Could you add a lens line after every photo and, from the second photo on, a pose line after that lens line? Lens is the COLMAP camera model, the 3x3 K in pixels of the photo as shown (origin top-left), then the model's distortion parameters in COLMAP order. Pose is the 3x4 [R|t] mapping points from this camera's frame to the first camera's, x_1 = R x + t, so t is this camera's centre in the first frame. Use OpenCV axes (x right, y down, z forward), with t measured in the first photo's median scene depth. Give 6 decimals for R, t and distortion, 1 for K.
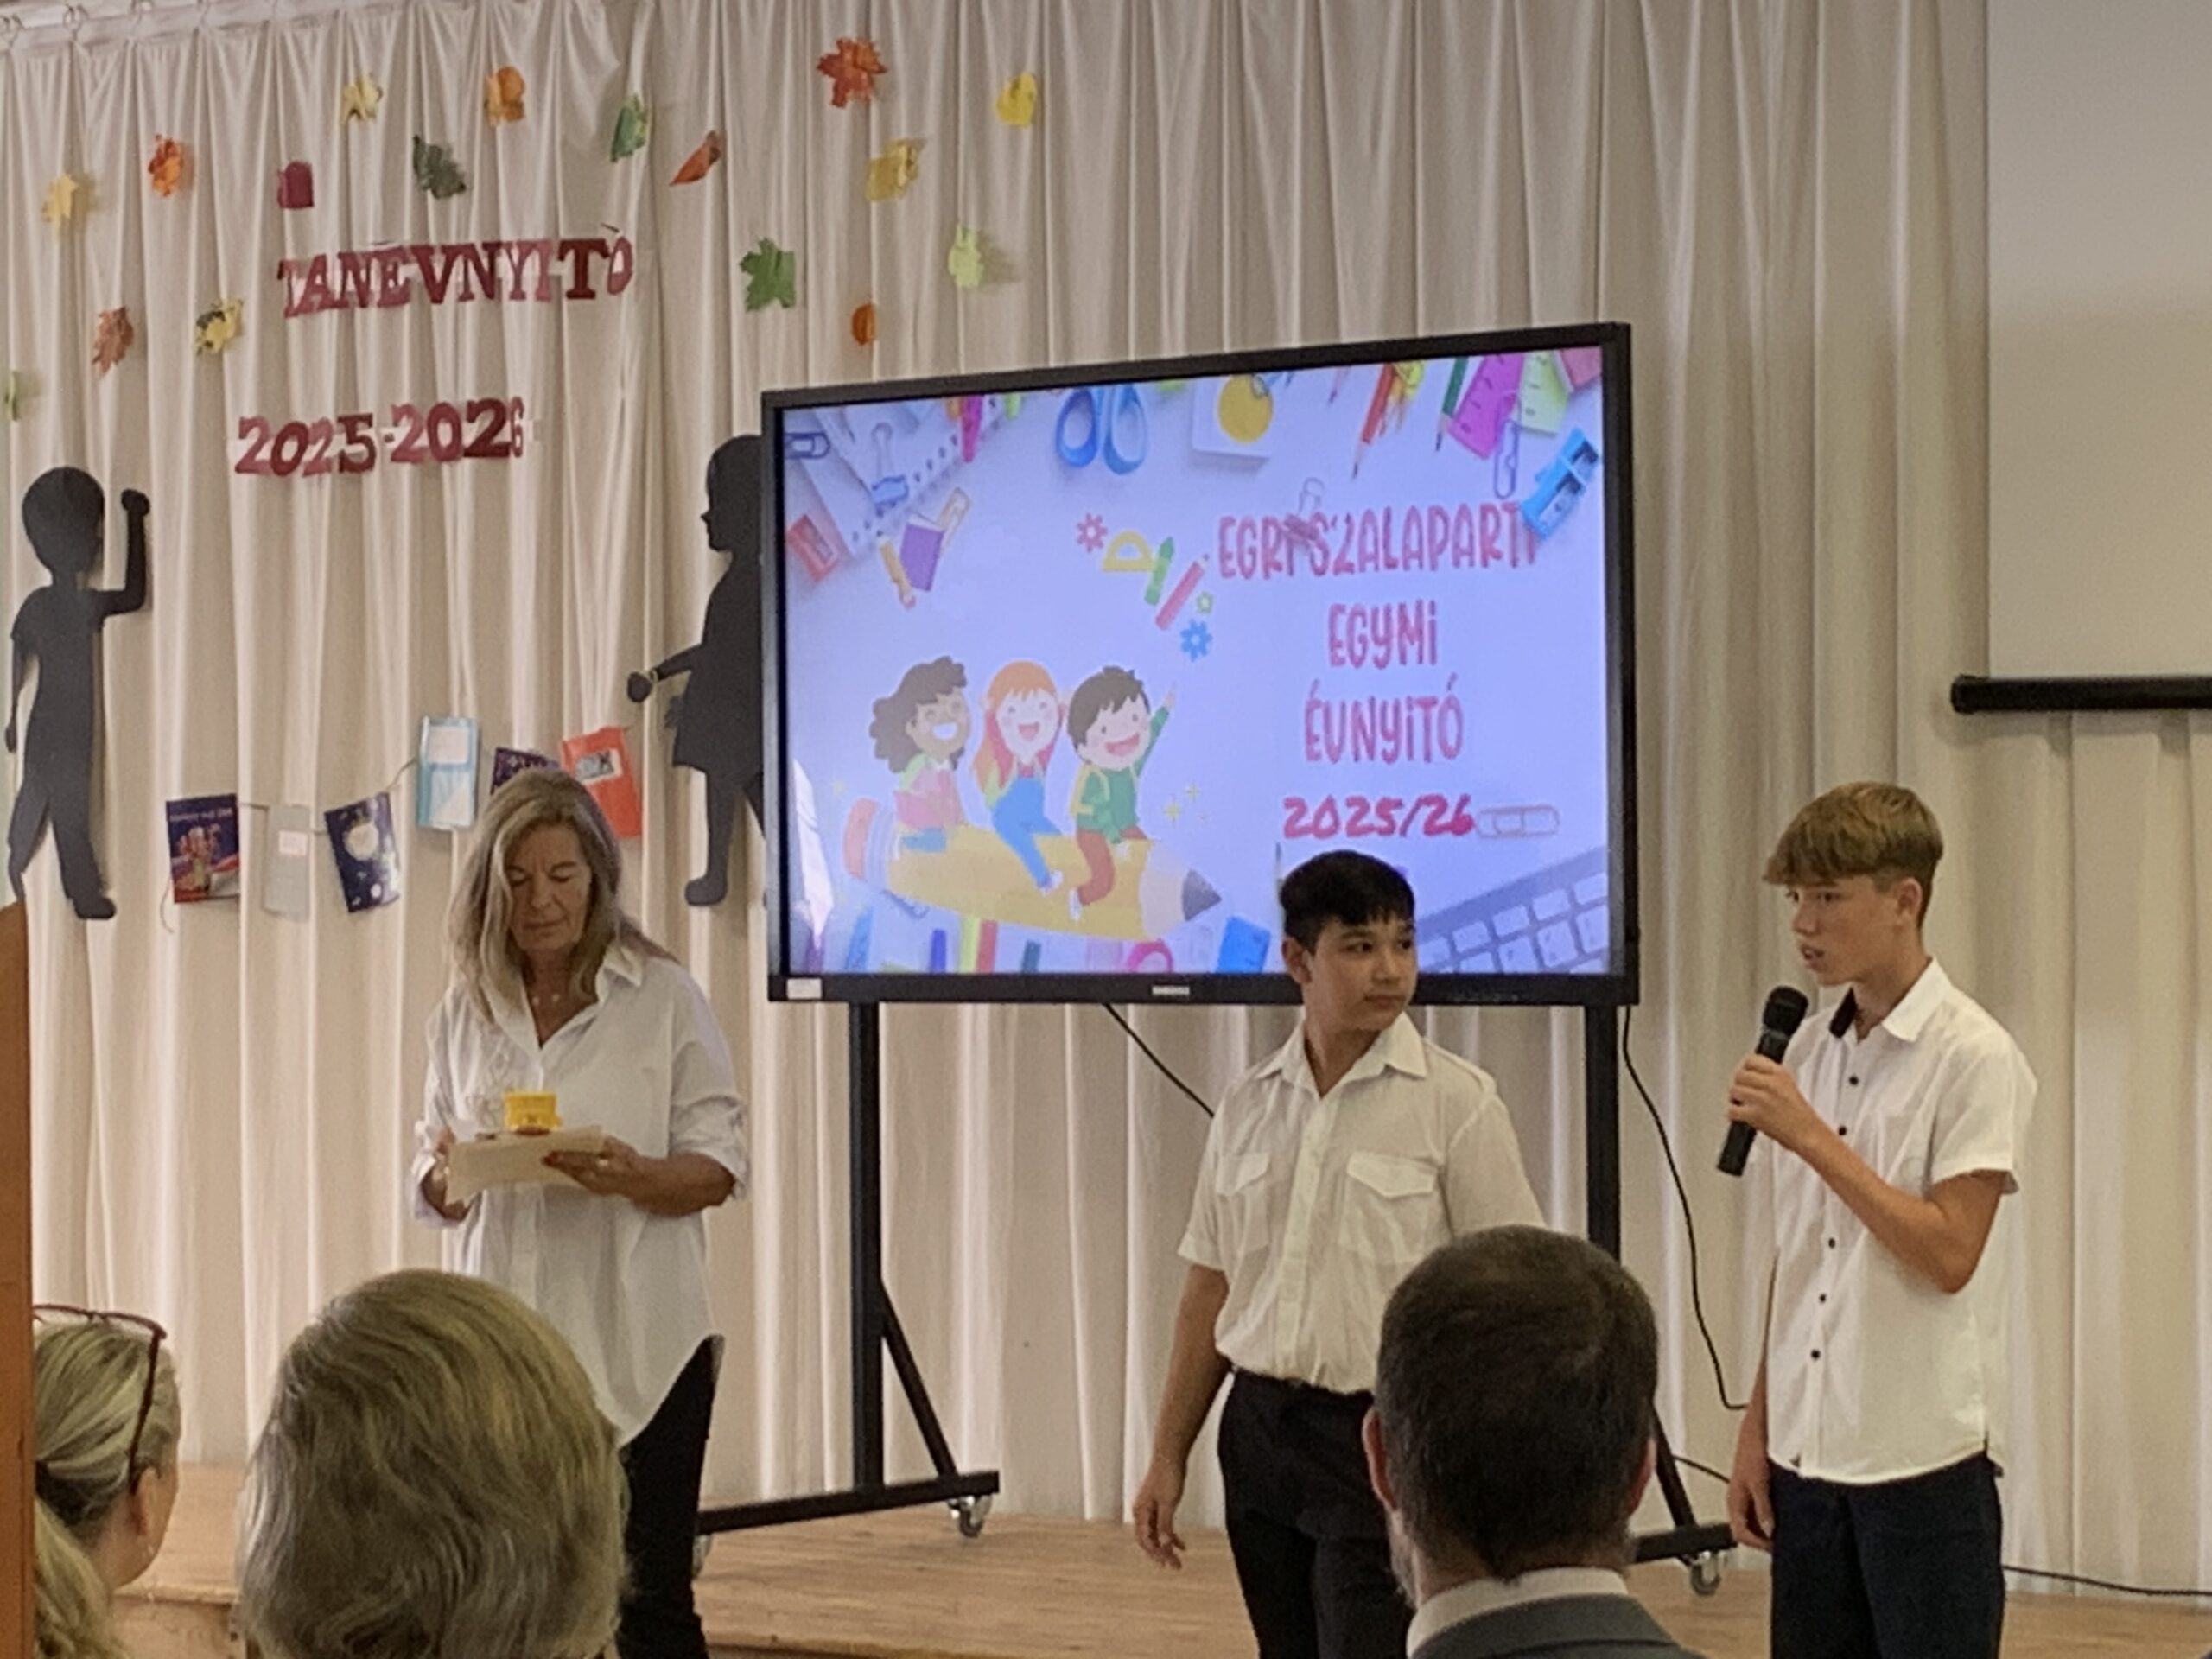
lens RADIAL K [[6172.9, 0, 1106.5], [0, 6172.9, 830.0], [0, 0, 1]] dist [0.115190, 0.000000]
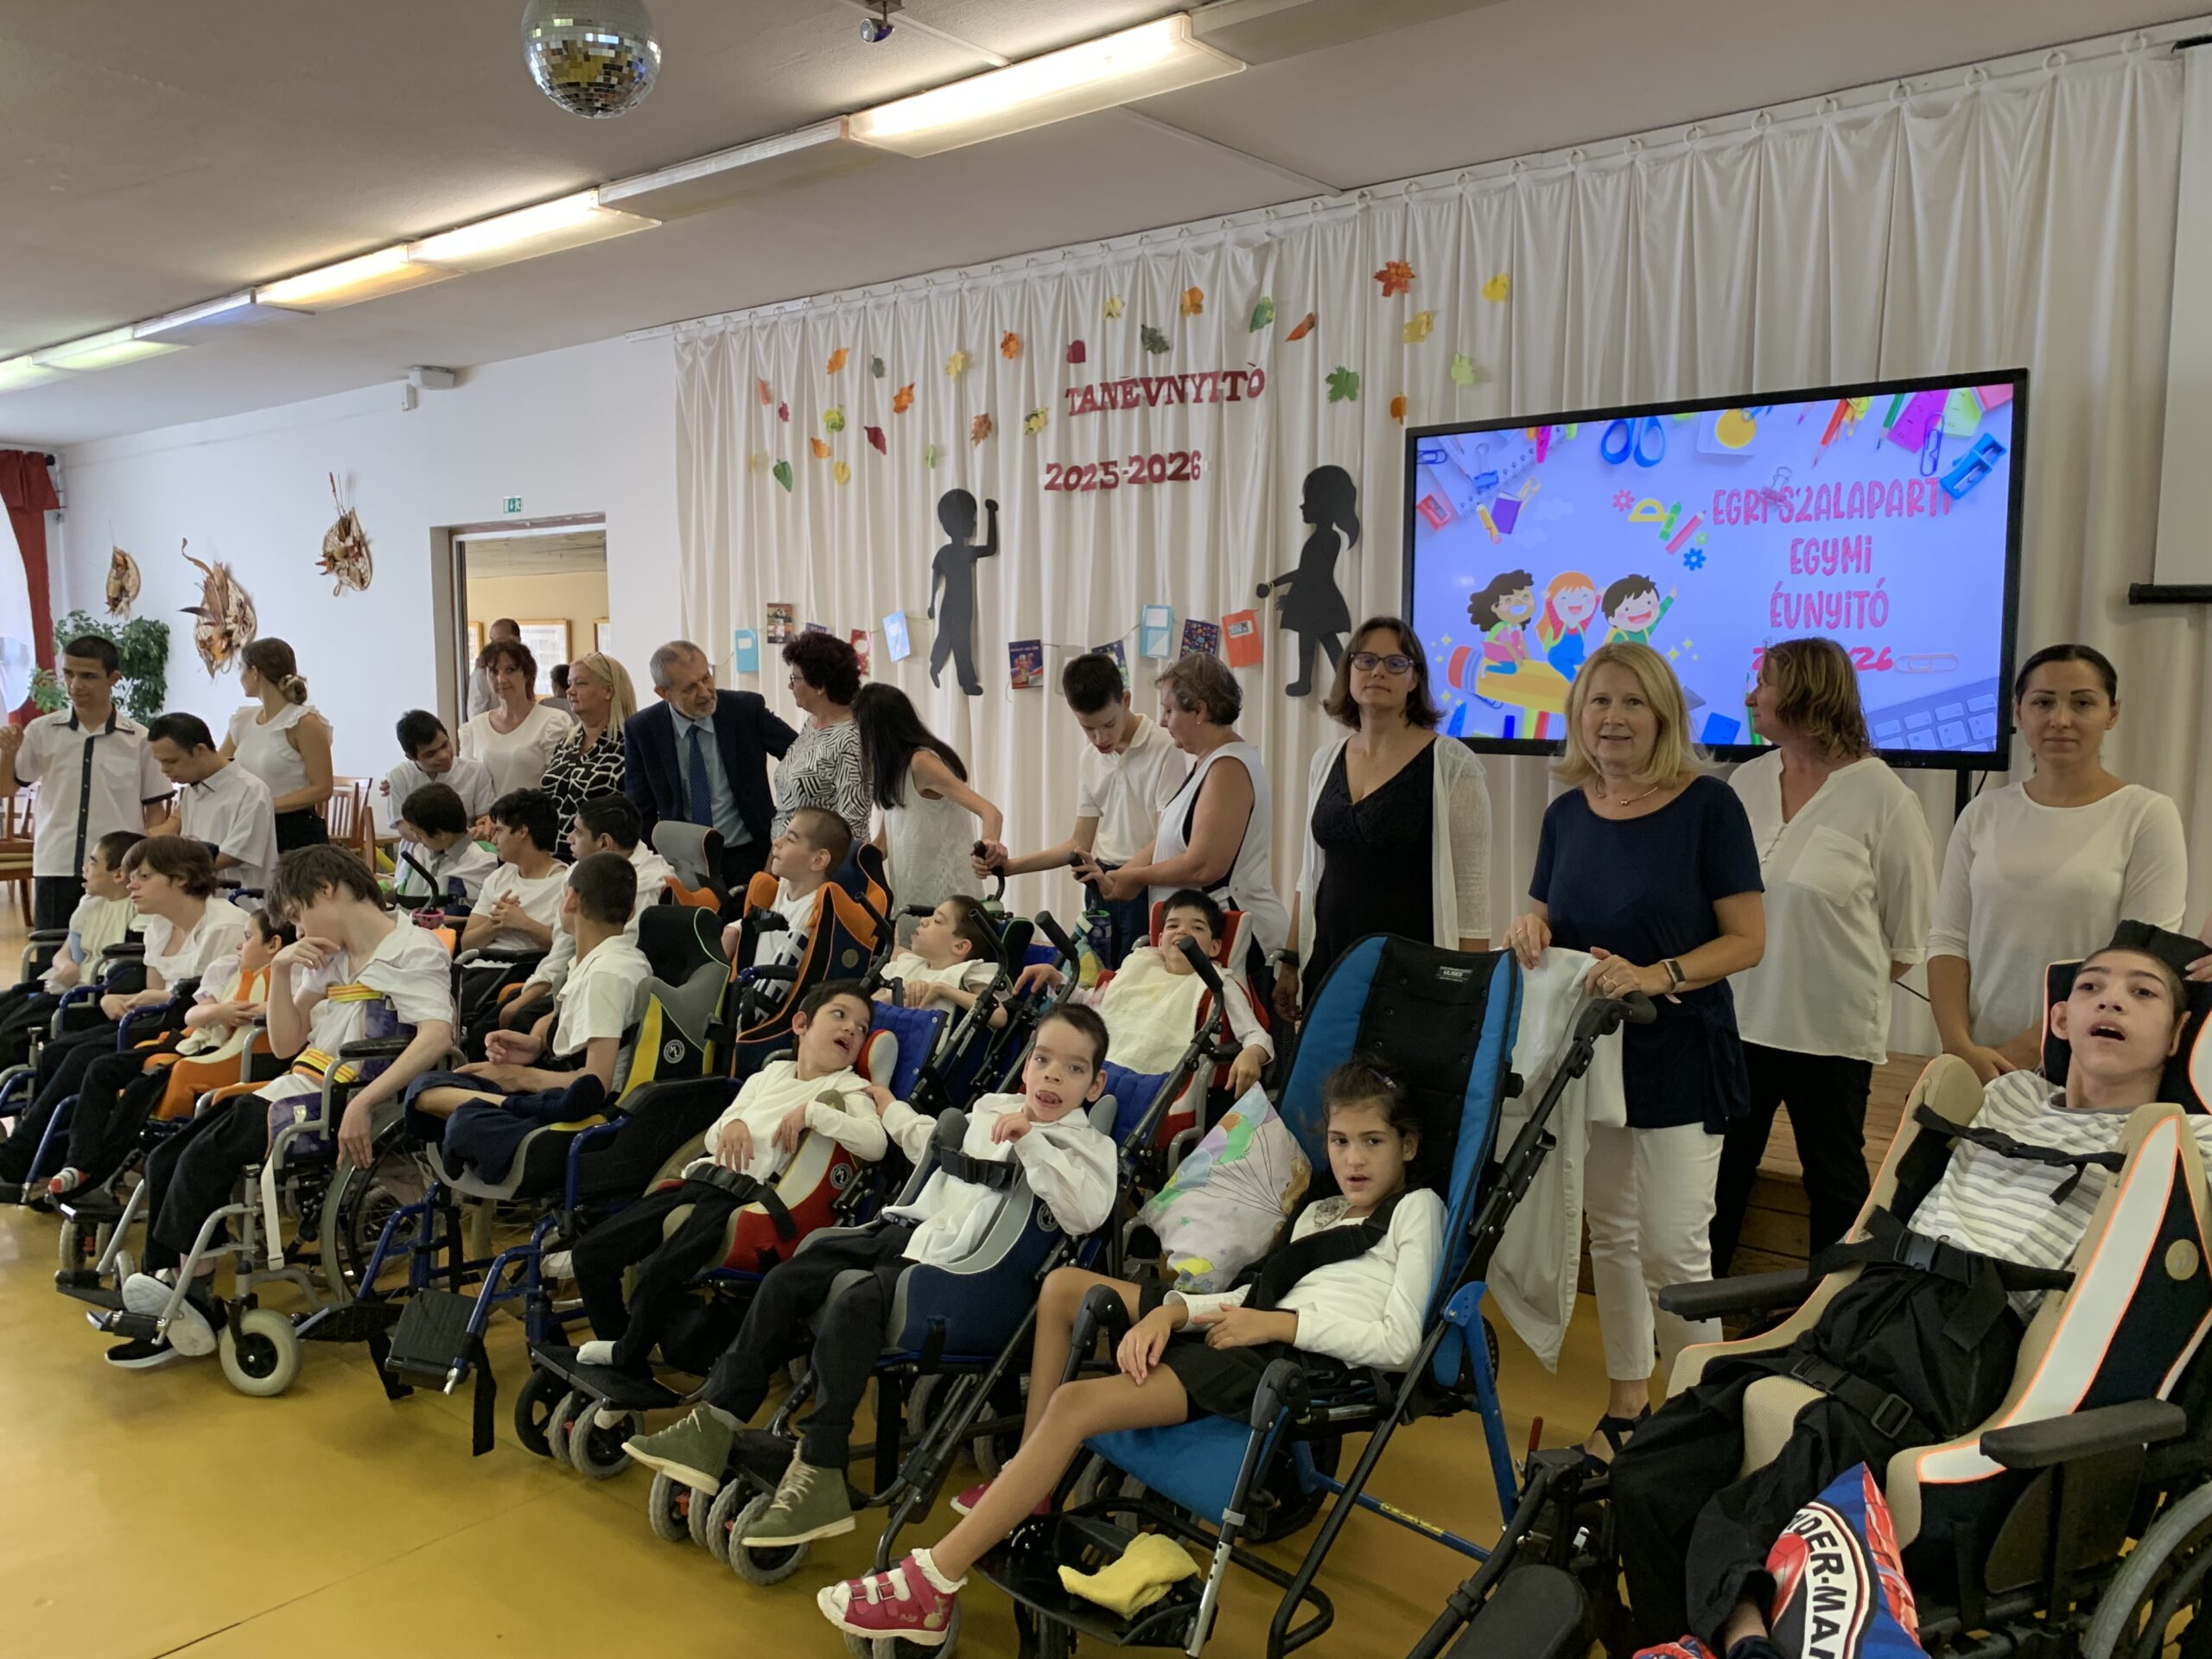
lens RADIAL K [[1687.2, 0, 1068.7], [0, 1687.2, 936.7], [0, 0, 1]] dist [0.013809, -0.023697]
pose [[0.999835, 0.010377, 0.014891, -0.151586], [-0.012689, 0.986253, 0.164757, -0.000619], [-0.012976, -0.164918, 0.986222, 0.420235]]
